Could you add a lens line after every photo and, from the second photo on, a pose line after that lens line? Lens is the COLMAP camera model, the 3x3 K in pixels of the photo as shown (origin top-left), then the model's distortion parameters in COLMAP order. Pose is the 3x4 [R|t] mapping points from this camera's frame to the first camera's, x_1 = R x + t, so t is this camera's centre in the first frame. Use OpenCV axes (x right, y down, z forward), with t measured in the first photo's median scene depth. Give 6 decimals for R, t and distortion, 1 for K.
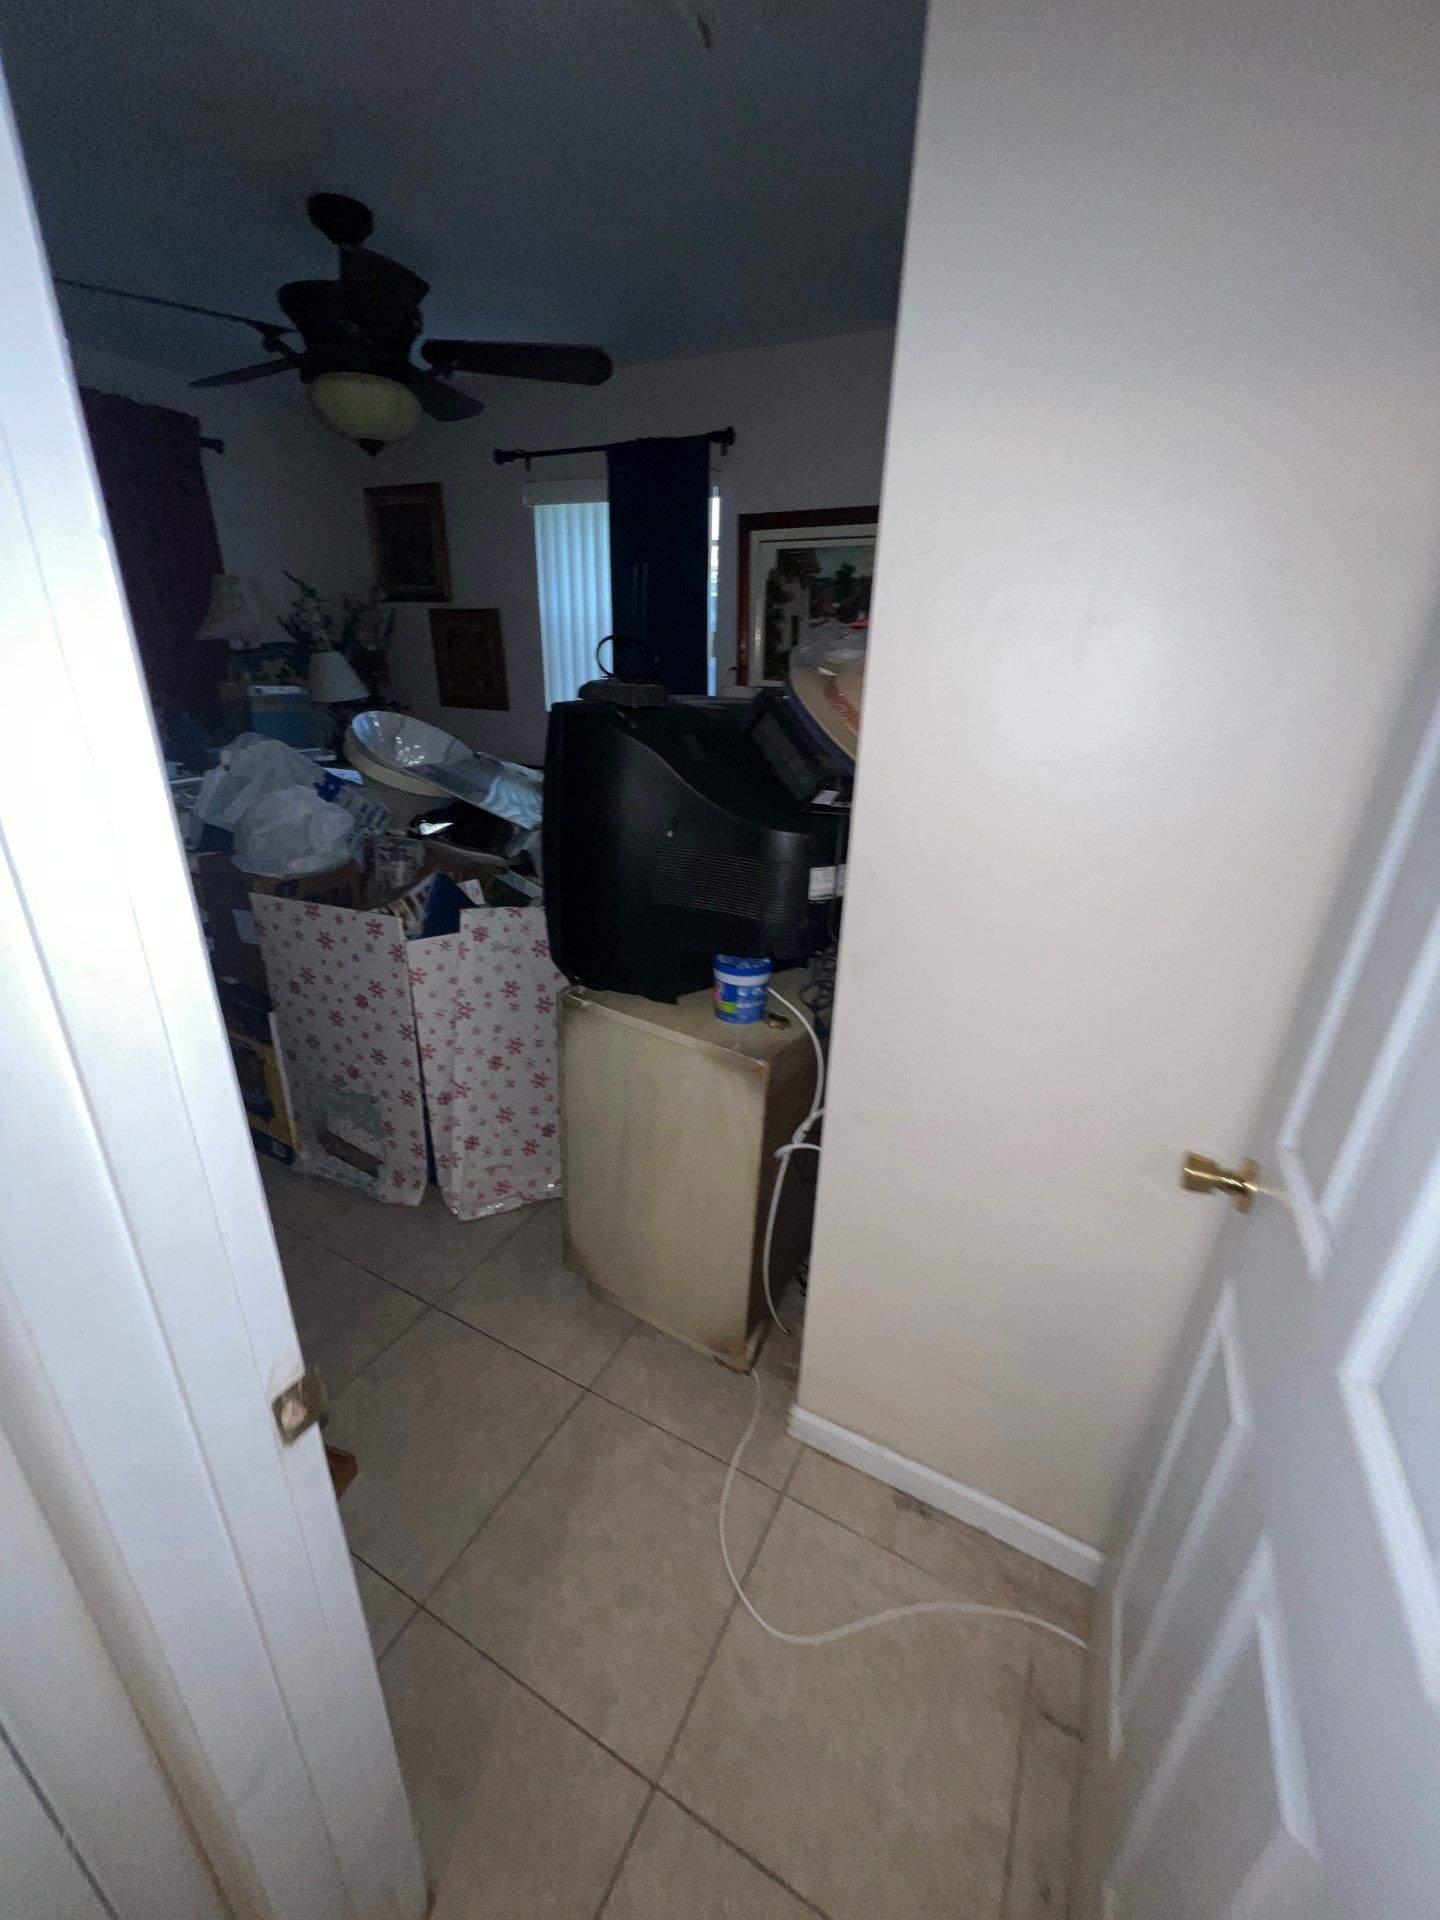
lens RADIAL K [[761.5, 0, 718.0], [0, 761.5, 956.2], [0, 0, 1]] dist [-0.000185, 0.000118]
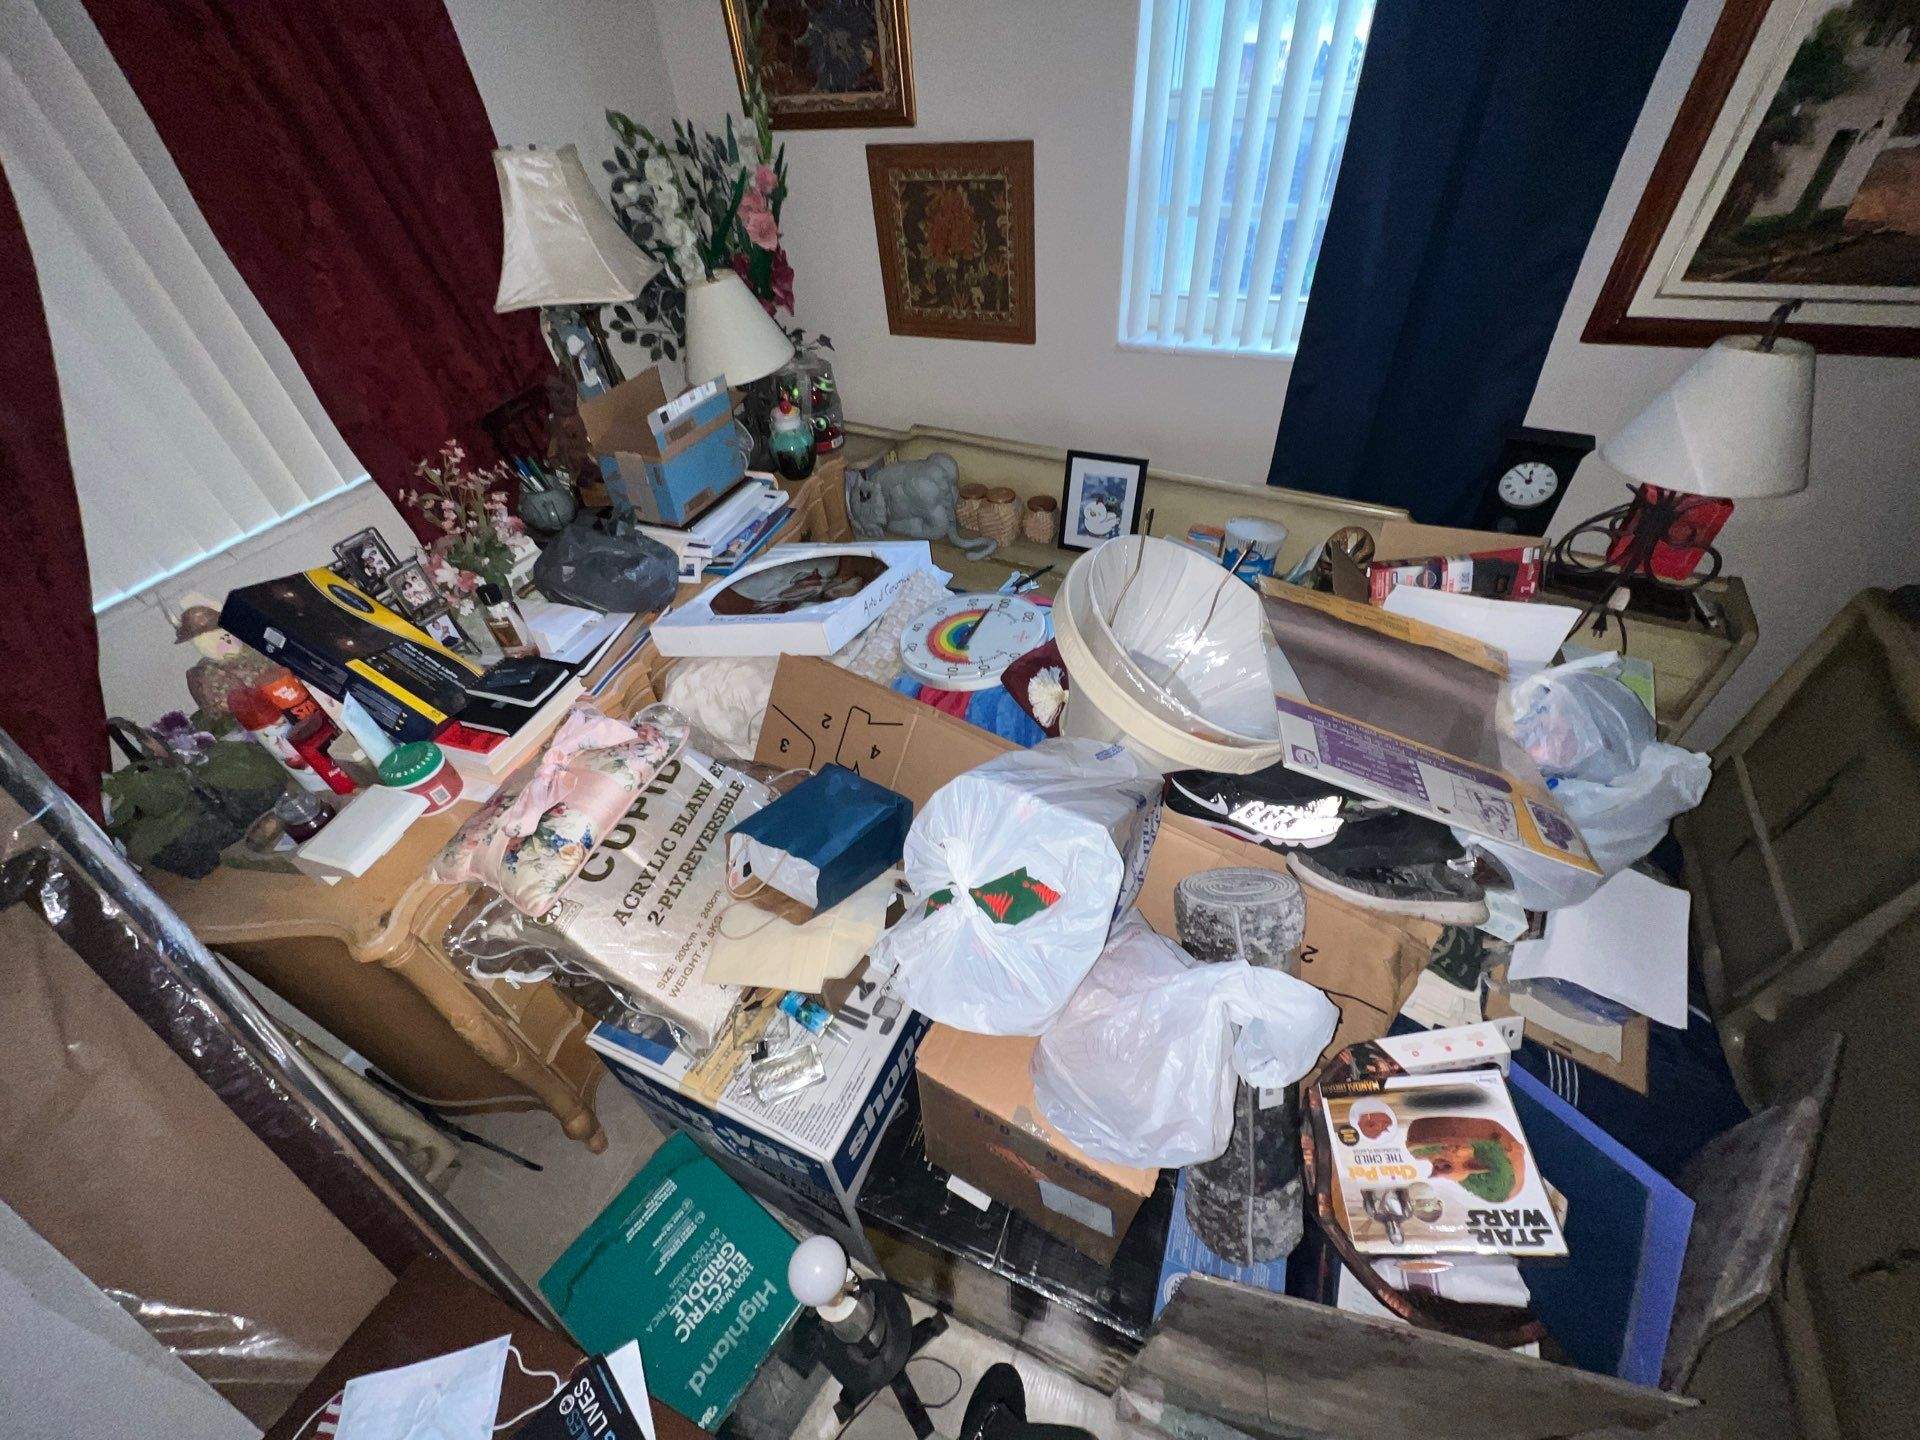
lens RADIAL K [[764.6, 0, 957.4], [0, 764.6, 719.0], [0, 0, 1]] dist [-0.003033, 0.000663]
pose [[0.992751, -0.120111, -0.004362, -0.661899], [0.113957, 0.929113, 0.351799, -0.490564], [-0.038202, -0.349746, 0.936065, 0.682121]]
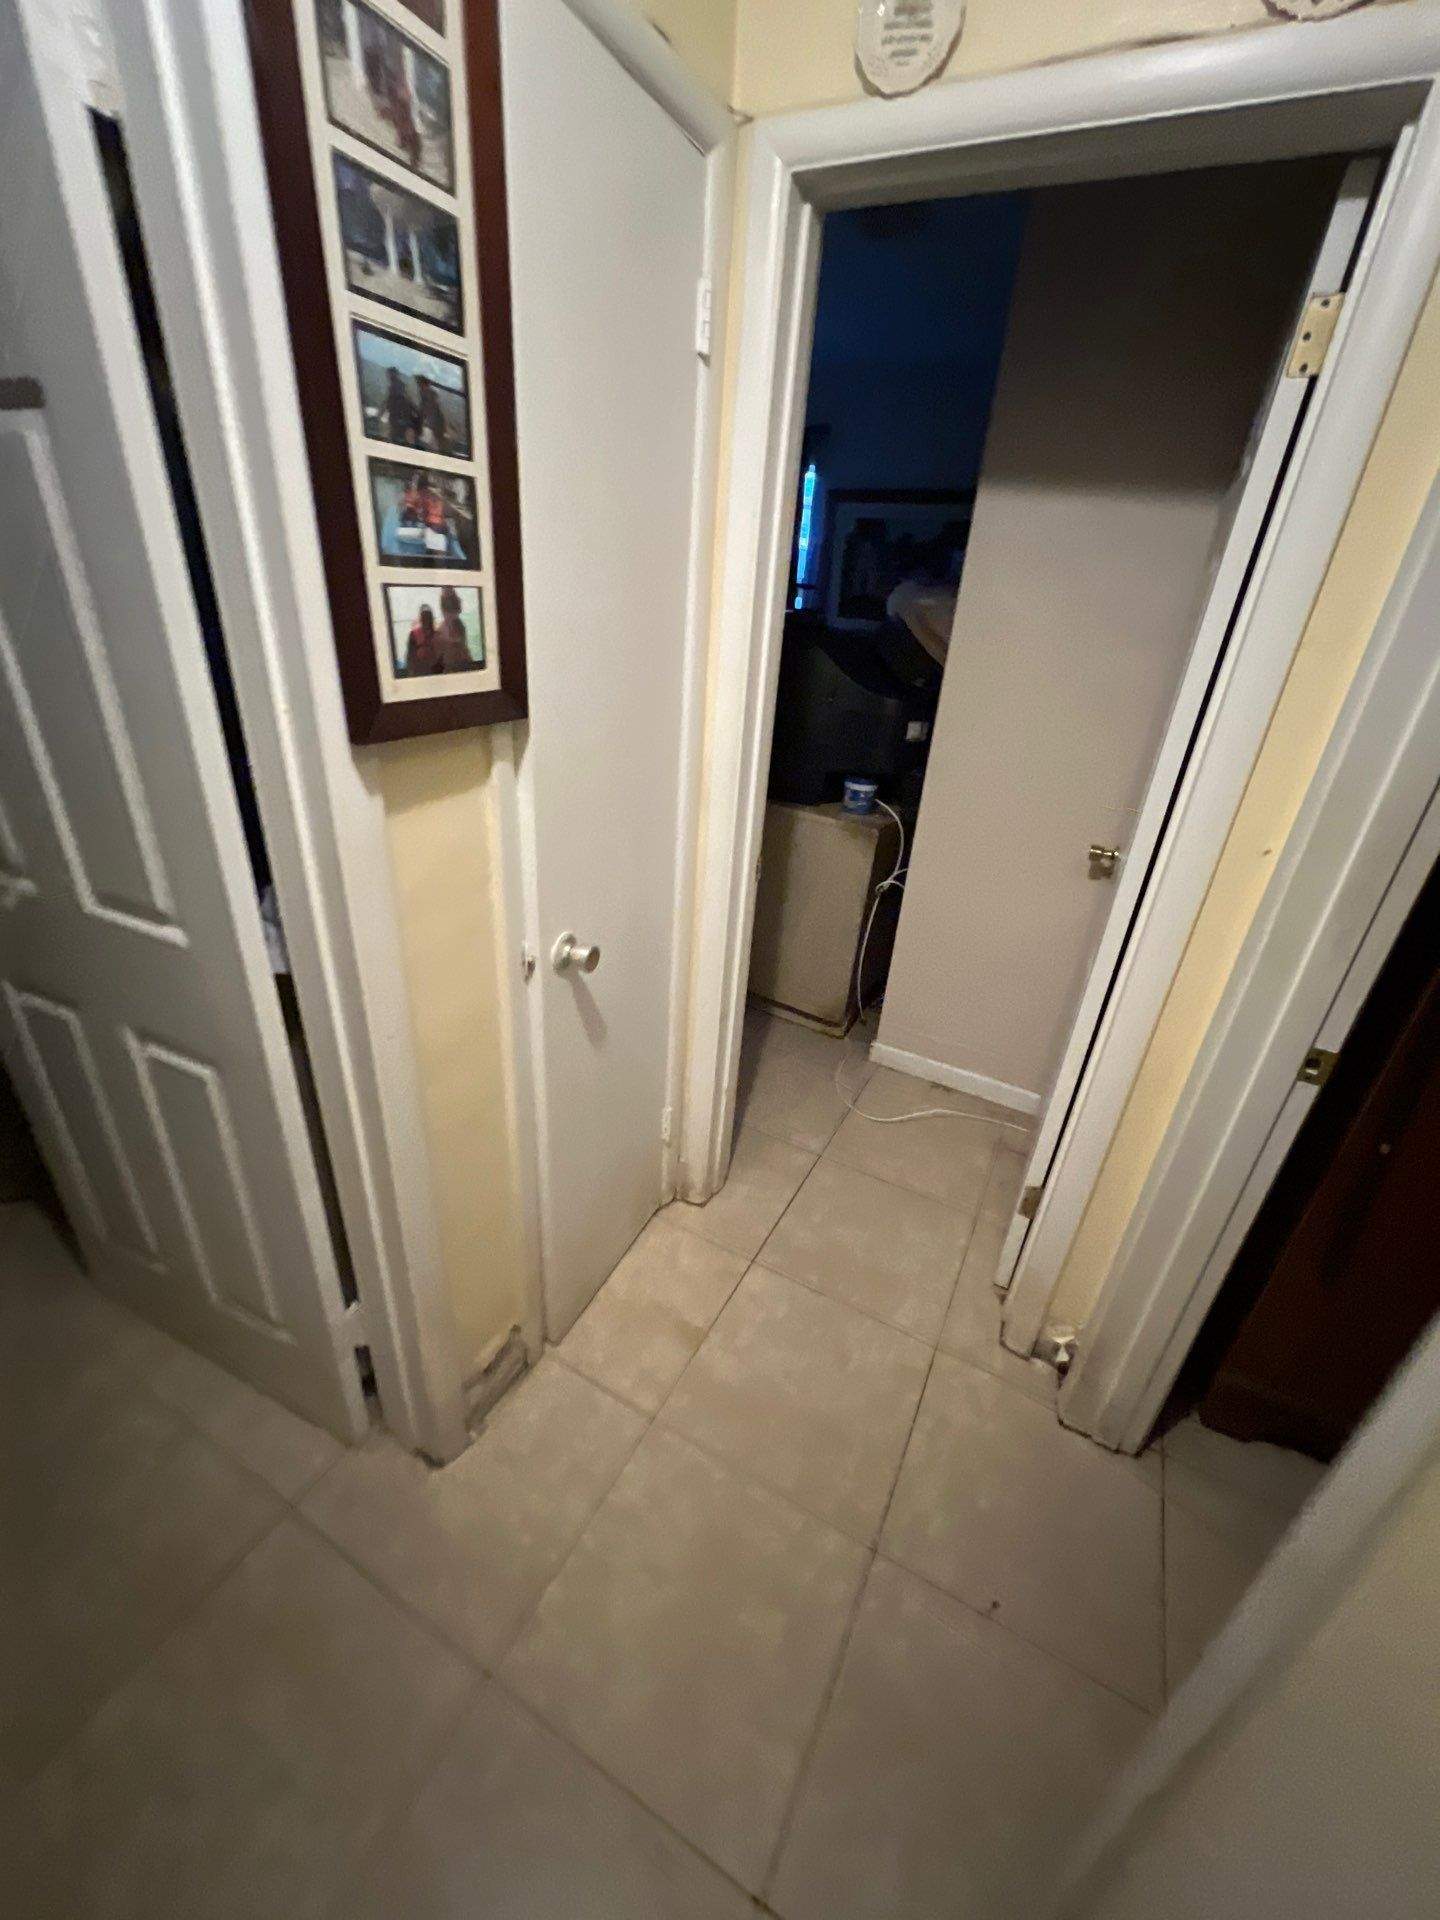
lens RADIAL K [[764.6, 0, 720.8], [0, 764.6, 959.3], [0, 0, 1]] dist [-0.002238, 0.001309]
pose [[0.999146, 0.036483, 0.019381, -0.232862], [-0.037778, 0.996739, 0.071308, 0.230285], [-0.016716, -0.071979, 0.997266, -0.583614]]
